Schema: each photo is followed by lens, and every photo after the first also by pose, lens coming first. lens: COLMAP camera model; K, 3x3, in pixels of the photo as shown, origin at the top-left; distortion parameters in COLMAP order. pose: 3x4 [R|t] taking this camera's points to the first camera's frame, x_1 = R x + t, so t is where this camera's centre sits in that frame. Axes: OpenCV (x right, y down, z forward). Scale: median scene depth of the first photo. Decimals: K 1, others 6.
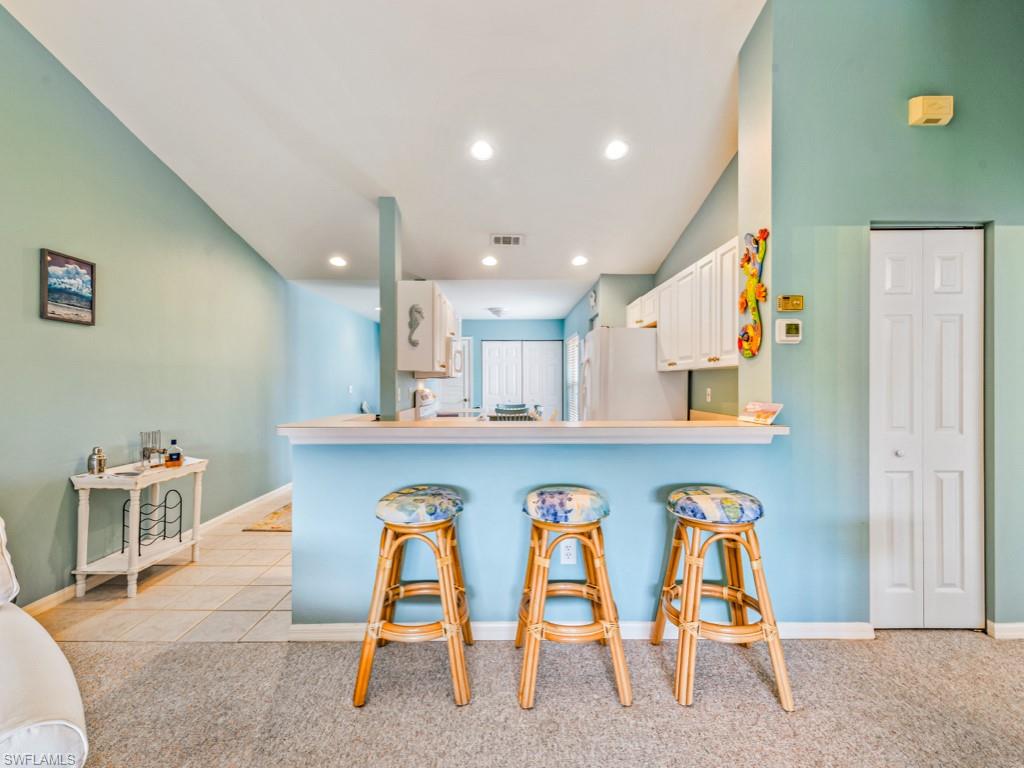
lens RADIAL K [[454.1, 0, 509.3], [0, 454.1, 380.1], [0, 0, 1]] dist [0.002011, 0.000021]
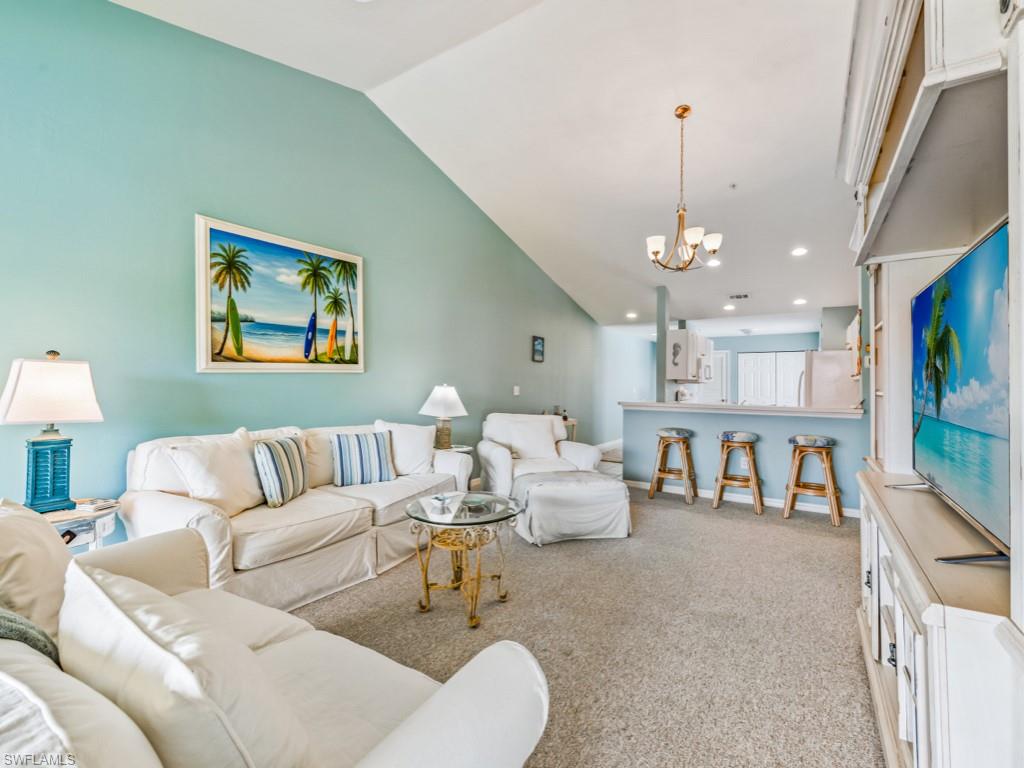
lens RADIAL K [[454.1, 0, 509.3], [0, 454.1, 380.1], [0, 0, 1]] dist [0.002011, 0.000021]
pose [[0.834600, 0.006568, -0.550817, 0.282586], [-0.008896, 0.999959, -0.001556, -0.011385], [0.550784, 0.006198, 0.834625, -1.061323]]
